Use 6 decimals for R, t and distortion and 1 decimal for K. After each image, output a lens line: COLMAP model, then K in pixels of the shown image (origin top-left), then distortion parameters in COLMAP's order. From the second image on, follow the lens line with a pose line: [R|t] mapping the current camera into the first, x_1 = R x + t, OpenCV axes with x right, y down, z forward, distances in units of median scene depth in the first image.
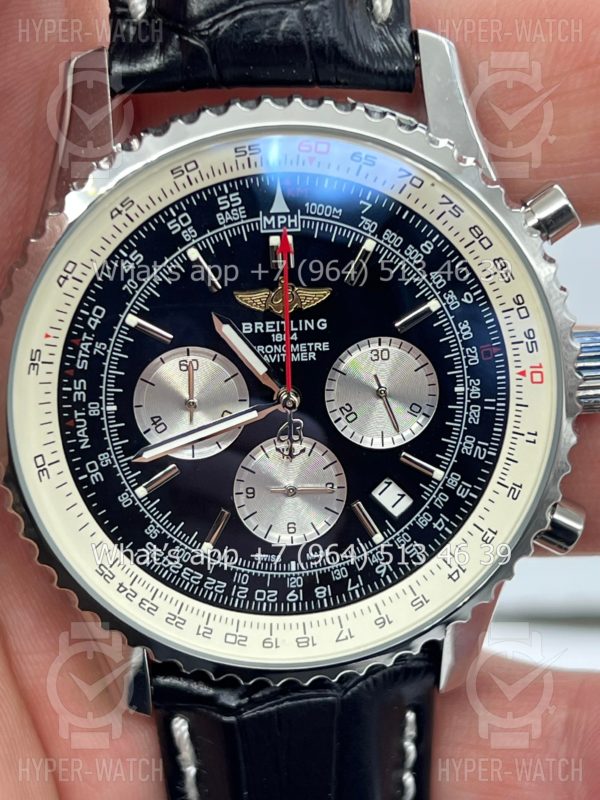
lens RADIAL K [[1893.0, 0, 299.1], [0, 1893.0, 397.4], [0, 0, 1]] dist [0.256530, 0.000000]
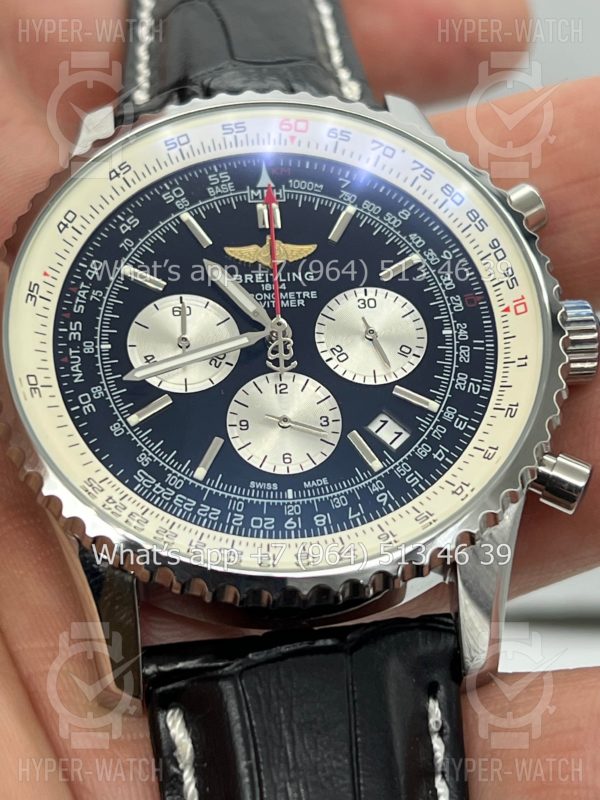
lens RADIAL K [[1893.0, 0, 301.4], [0, 1893.0, 399.8], [0, 0, 1]] dist [0.256530, 0.000000]
pose [[0.998288, -0.054876, -0.020257, 0.025224], [0.029593, 0.772501, -0.634324, 0.675509], [0.050458, 0.632638, 0.772802, 0.233302]]
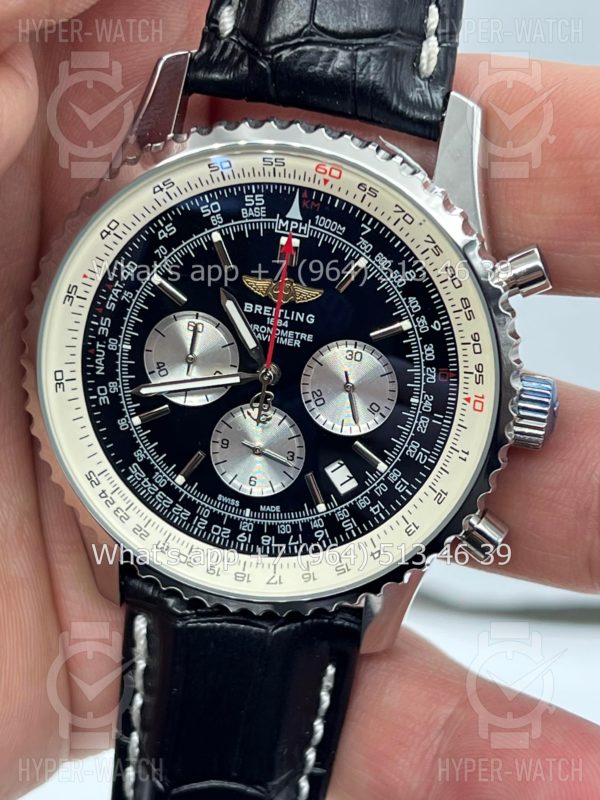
lens RADIAL K [[1893.0, 0, 299.3], [0, 1893.0, 397.1], [0, 0, 1]] dist [0.256530, 0.000000]
pose [[0.953780, 0.235466, -0.186708, 0.236568], [-0.232966, 0.971835, 0.035541, -0.031496], [0.189818, 0.009598, 0.981772, -0.159273]]
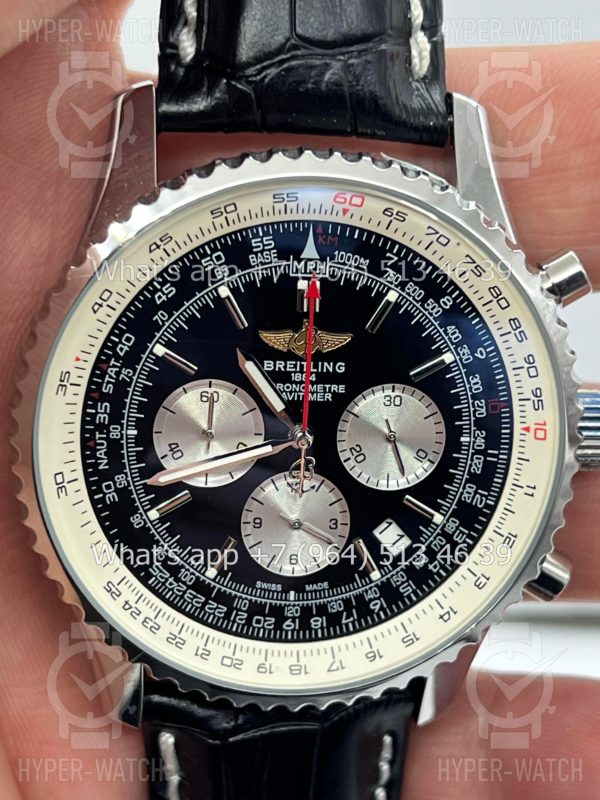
lens RADIAL K [[1893.0, 0, 297.8], [0, 1893.0, 396.1], [0, 0, 1]] dist [0.256530, 0.000000]
pose [[0.995899, 0.078329, 0.045263, -0.056813], [-0.078701, 0.996877, 0.006483, -0.027758], [-0.044614, -0.010019, 0.998954, -0.038548]]
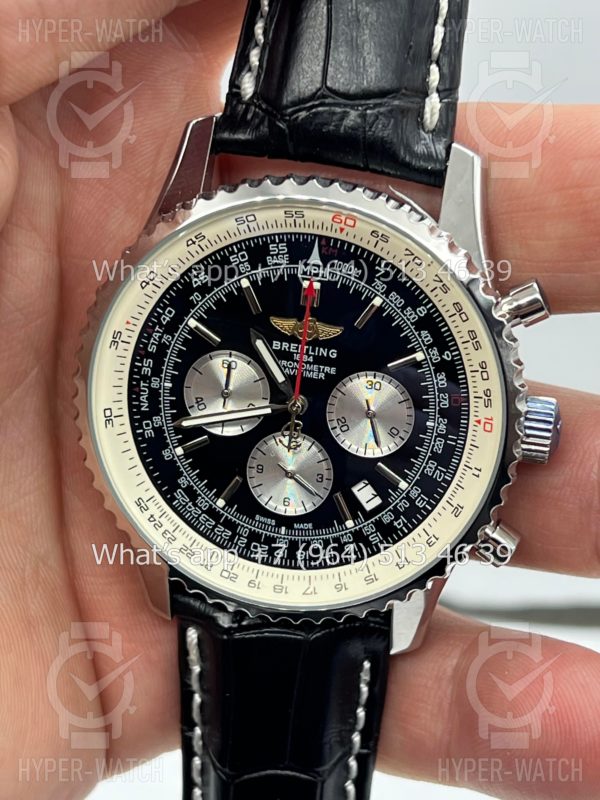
lens RADIAL K [[1893.0, 0, 302.3], [0, 1893.0, 402.8], [0, 0, 1]] dist [0.256530, 0.000000]
pose [[0.958108, 0.200762, -0.204265, 0.263765], [-0.195045, 0.979621, 0.047962, -0.063614], [0.209732, -0.006112, 0.977740, -0.276755]]
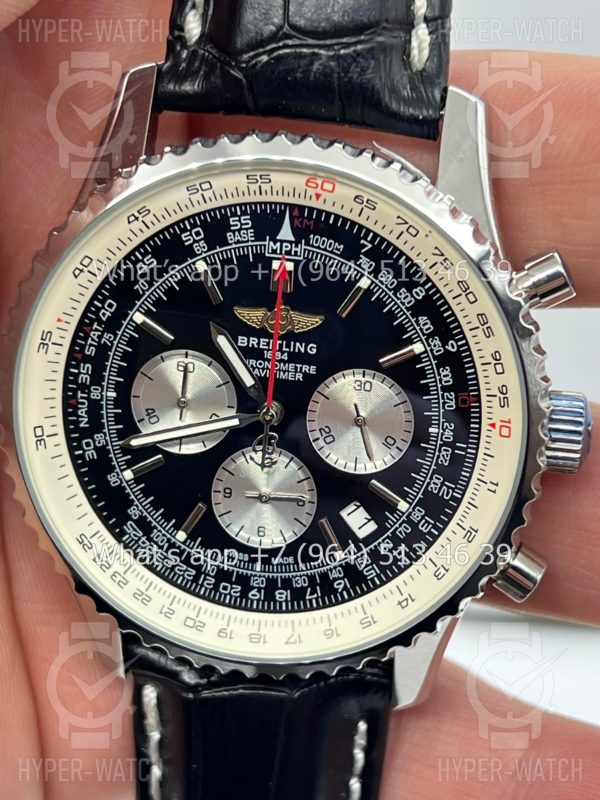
lens RADIAL K [[1893.0, 0, 301.0], [0, 1893.0, 401.3], [0, 0, 1]] dist [0.256530, 0.000000]
pose [[0.969825, 0.163605, -0.180757, 0.203032], [-0.159799, 0.986510, 0.035524, -0.046227], [0.184131, -0.005568, 0.982886, -0.049199]]
